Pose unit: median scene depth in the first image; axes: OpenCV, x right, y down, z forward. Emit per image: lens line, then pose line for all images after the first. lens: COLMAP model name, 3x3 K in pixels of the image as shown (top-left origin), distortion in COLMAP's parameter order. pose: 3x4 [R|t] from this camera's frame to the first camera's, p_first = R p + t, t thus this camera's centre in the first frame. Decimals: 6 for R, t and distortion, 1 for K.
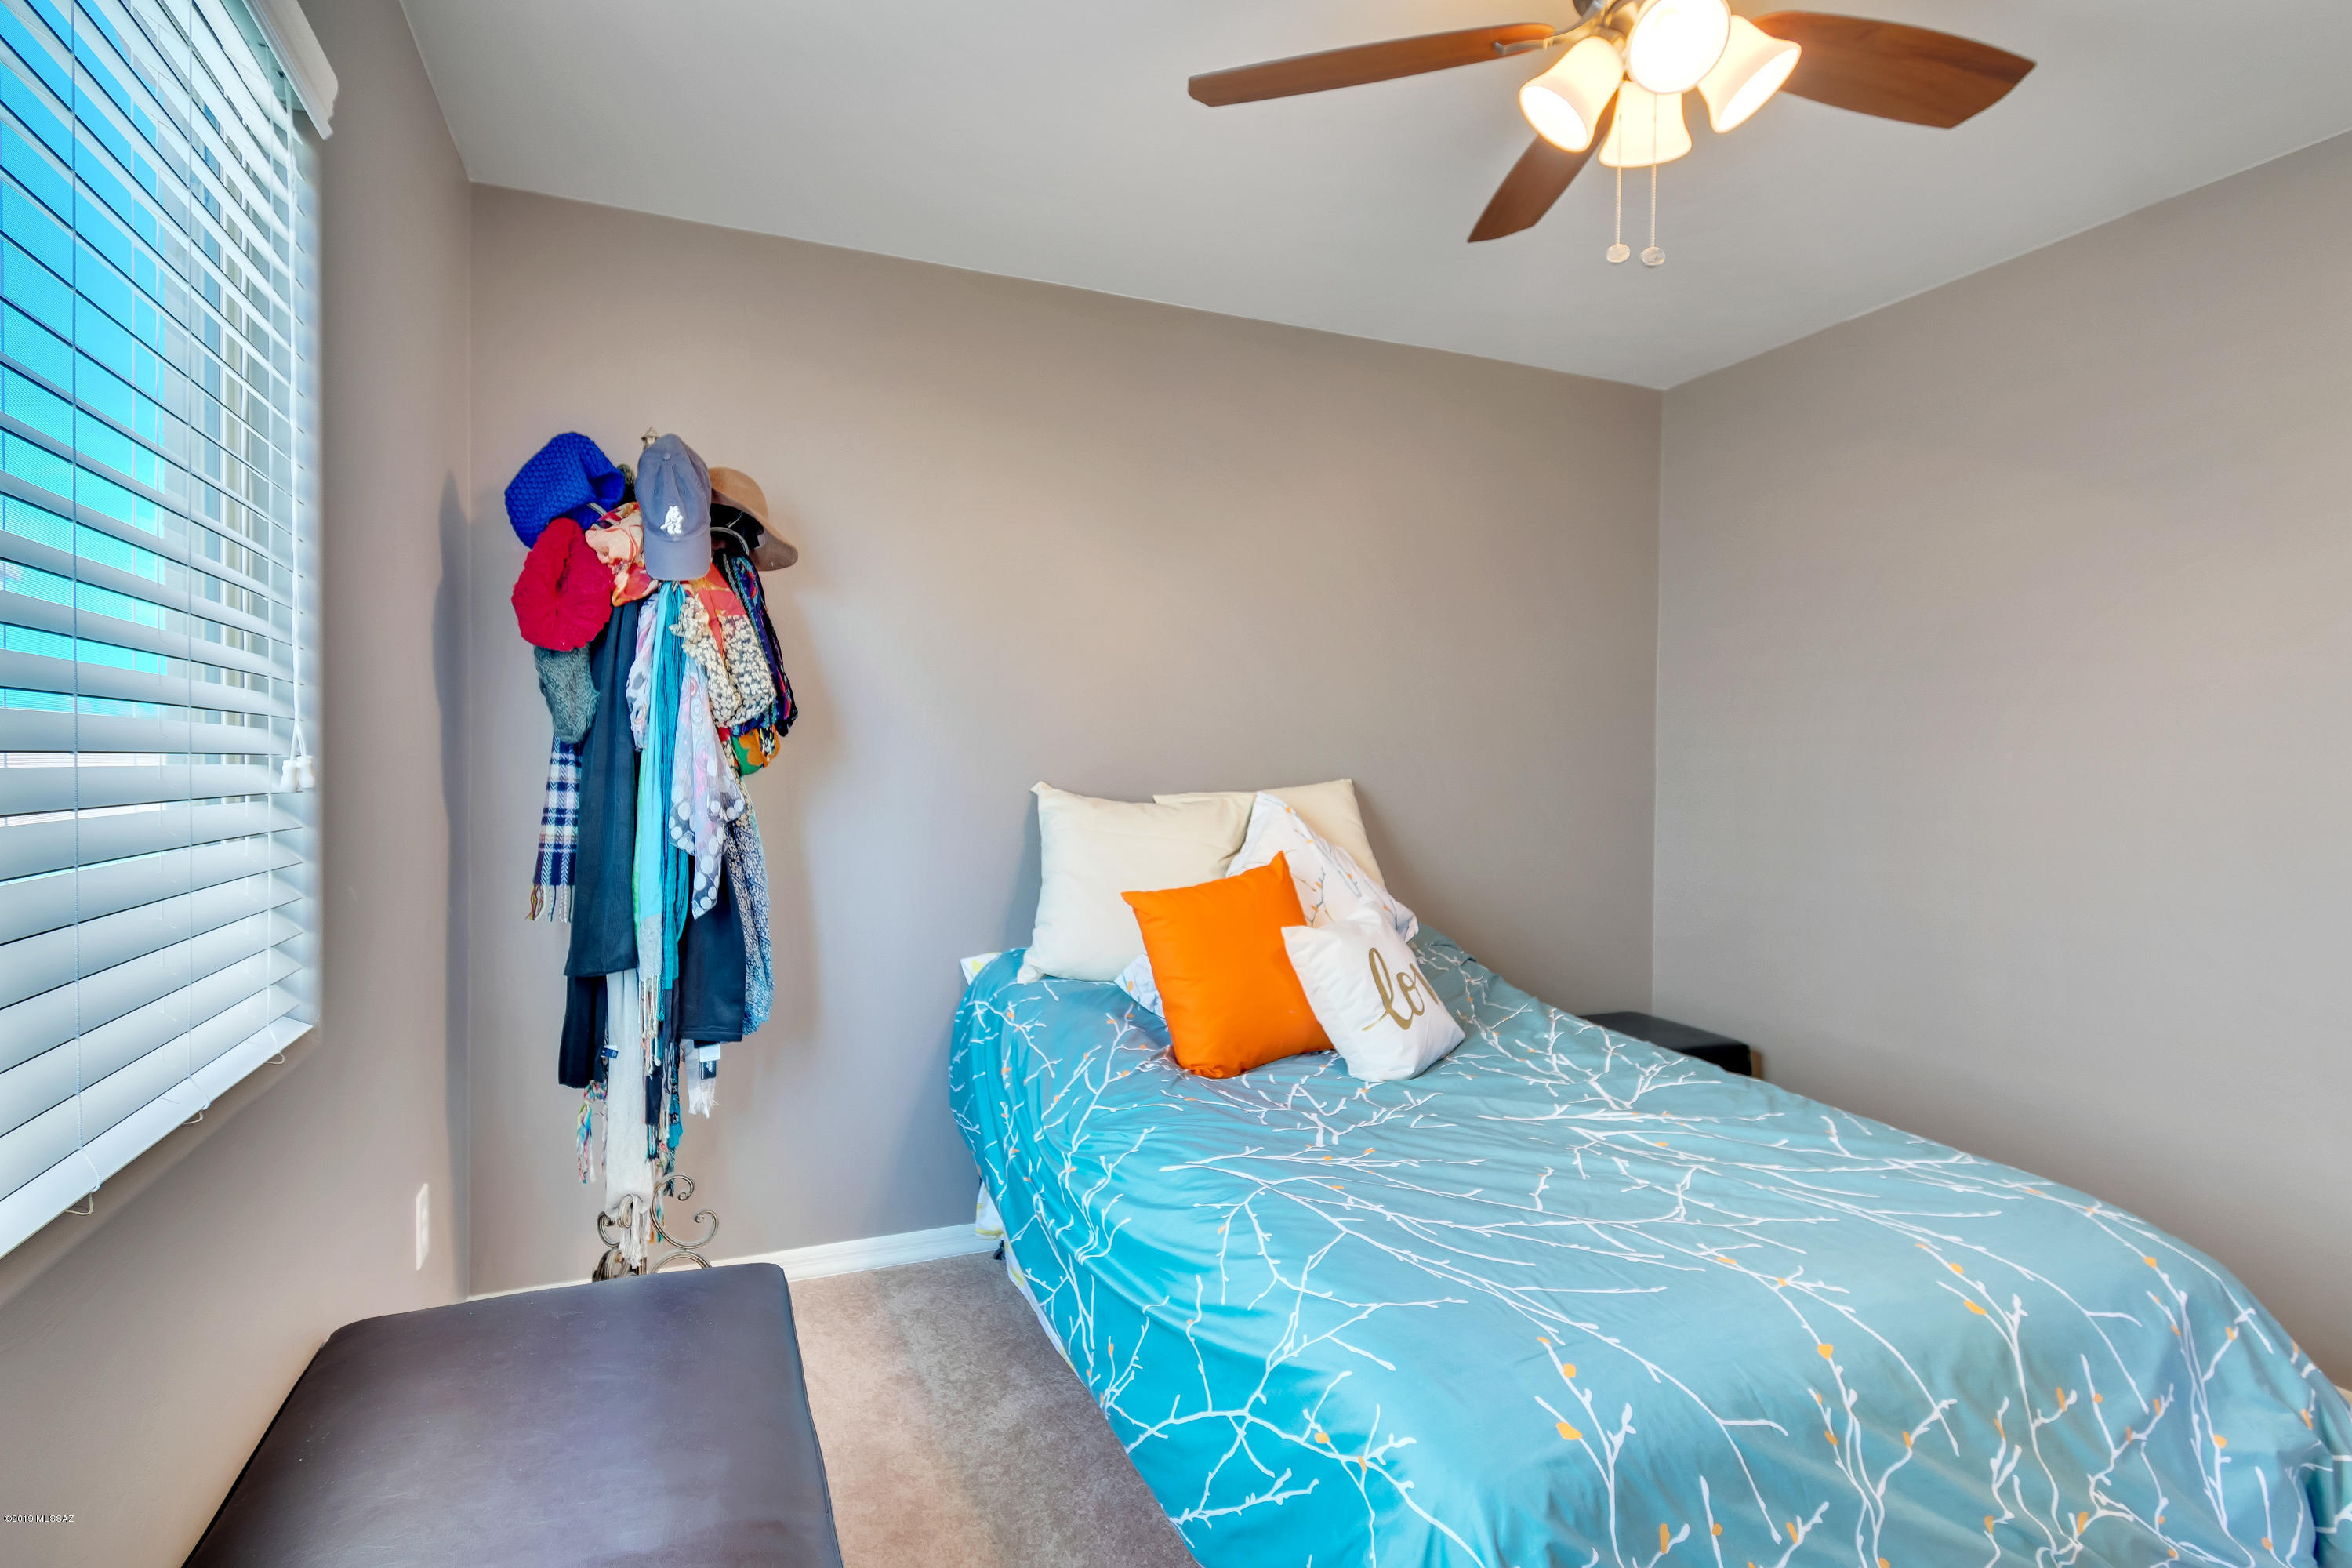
lens RADIAL K [[1135.6, 0, 1183.2], [0, 1135.6, 788.3], [0, 0, 1]] dist [0.000173, -0.000885]
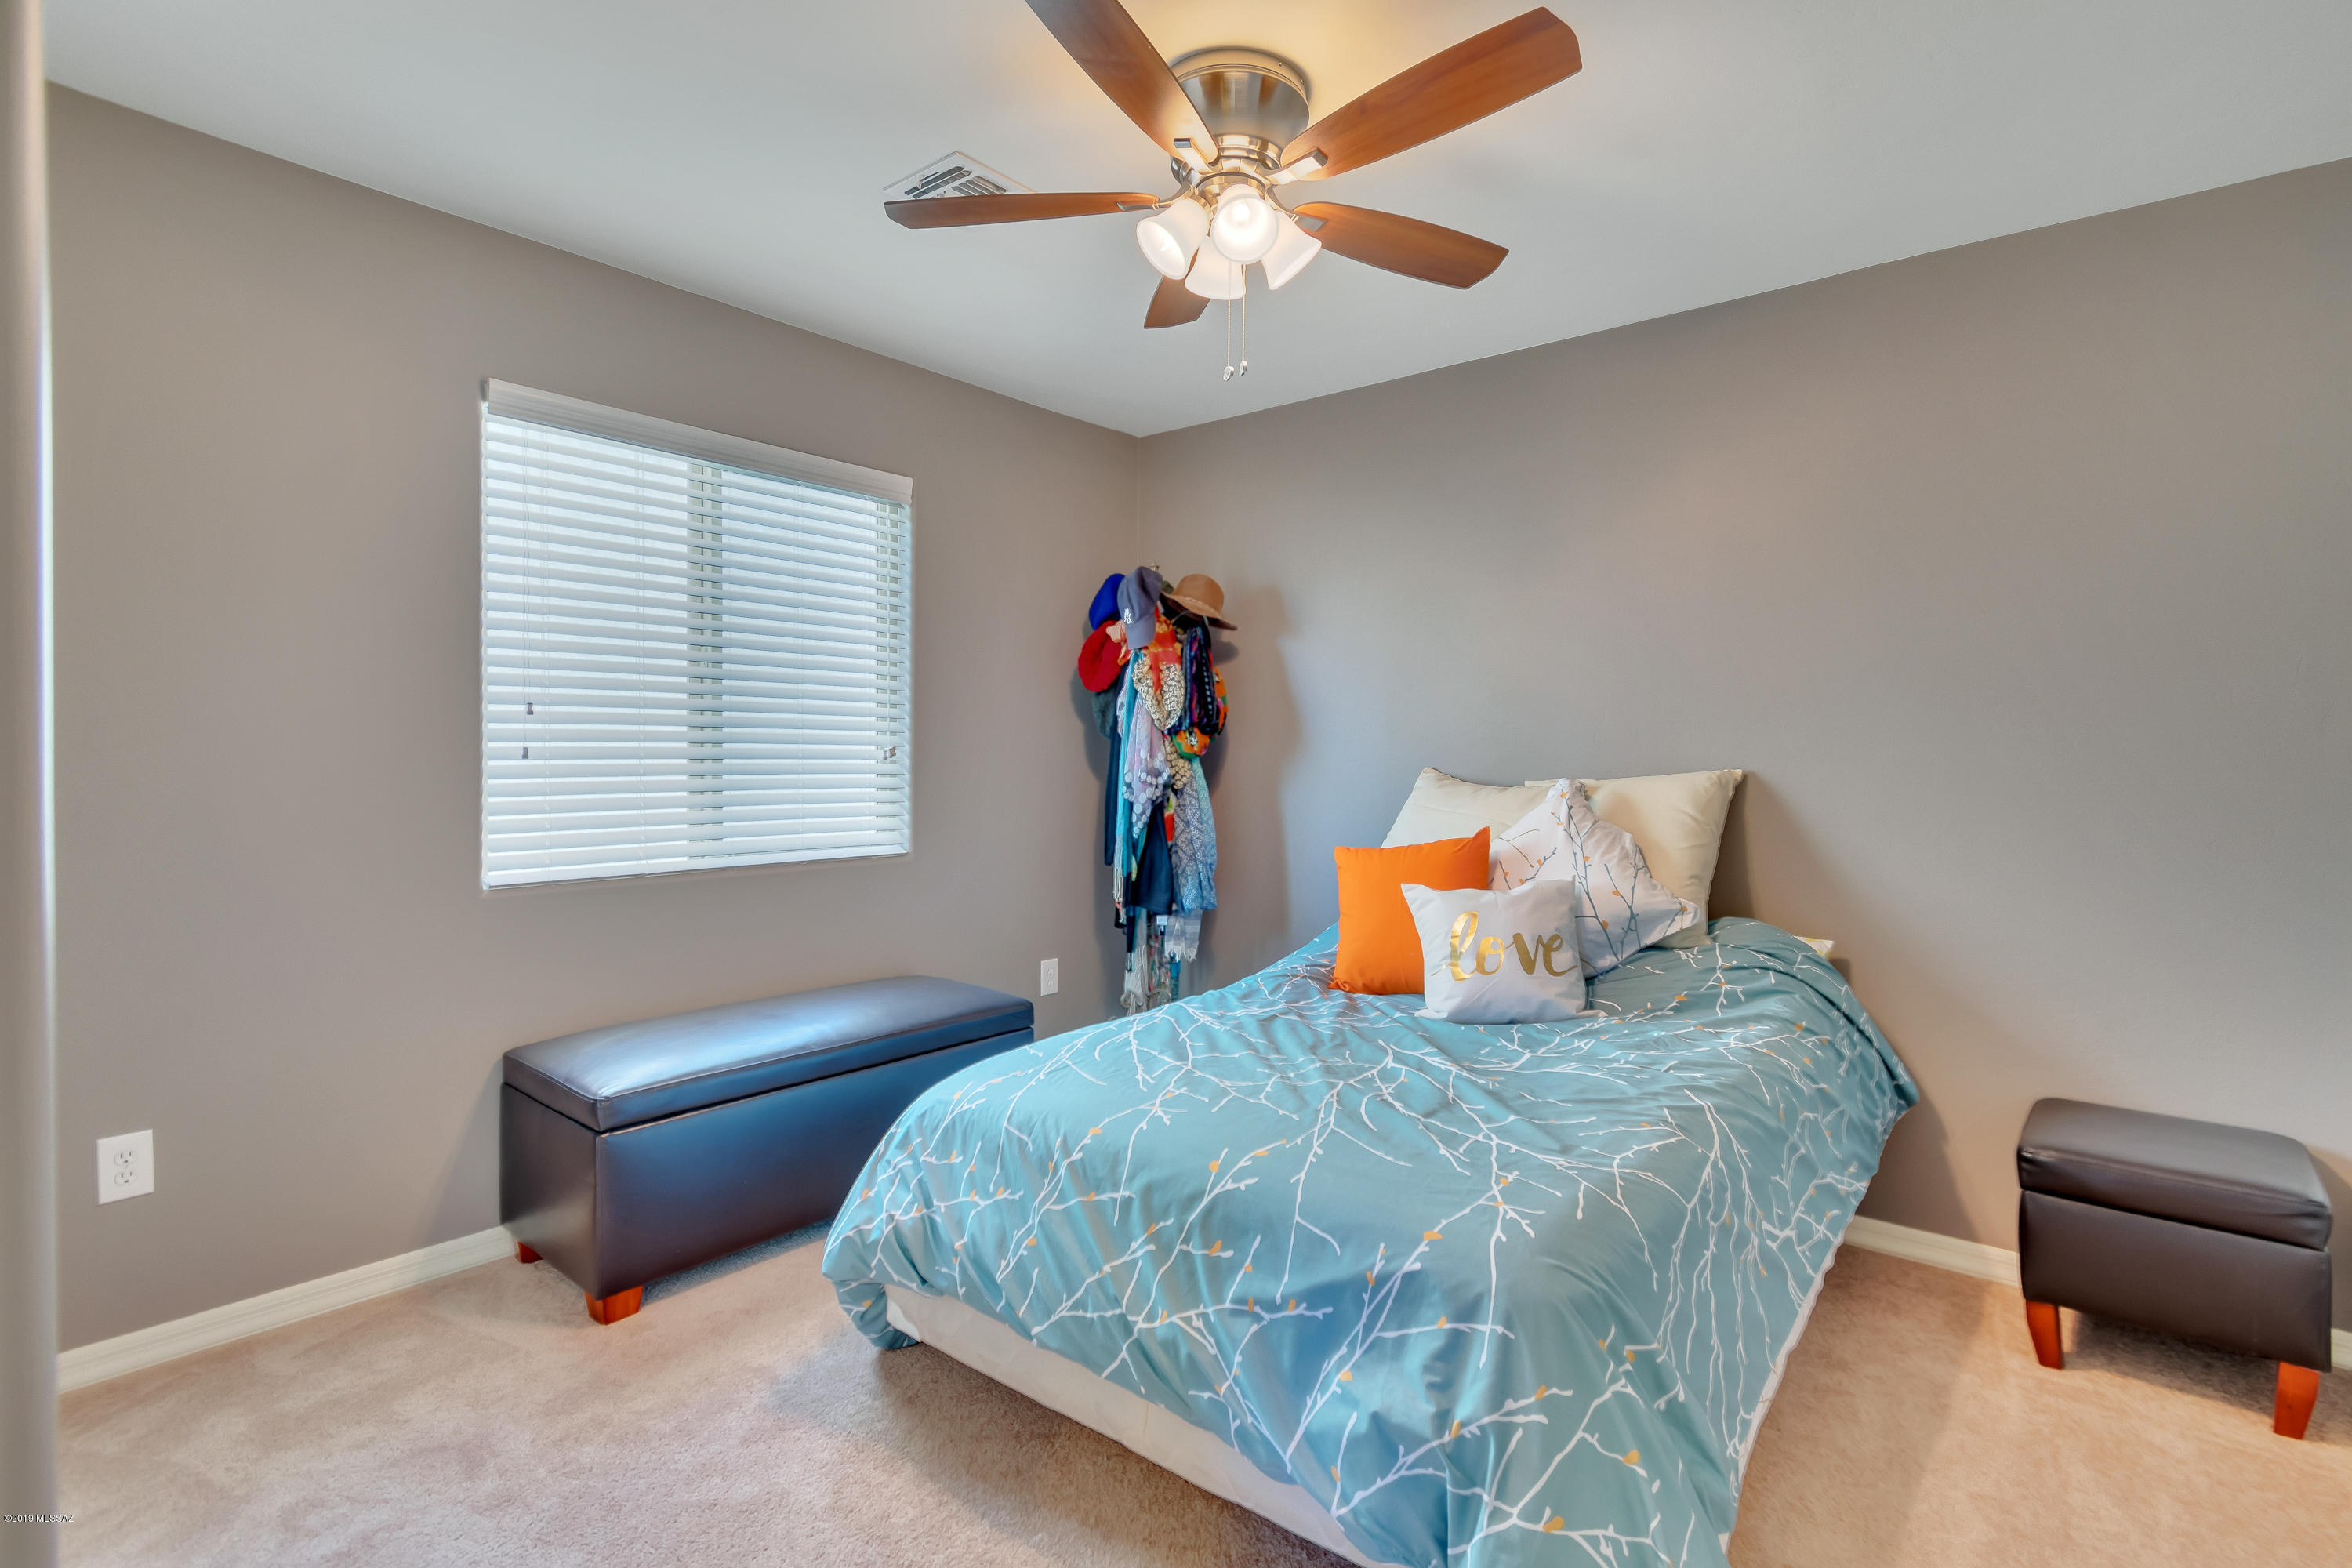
lens RADIAL K [[1135.6, 0, 1184.2], [0, 1135.6, 768.1], [0, 0, 1]] dist [0.000173, -0.000885]
pose [[0.465748, 0.008949, -0.884872, 1.681712], [-0.025414, 0.999672, -0.003267, 0.012863], [0.884552, 0.024010, 0.465823, 0.337680]]
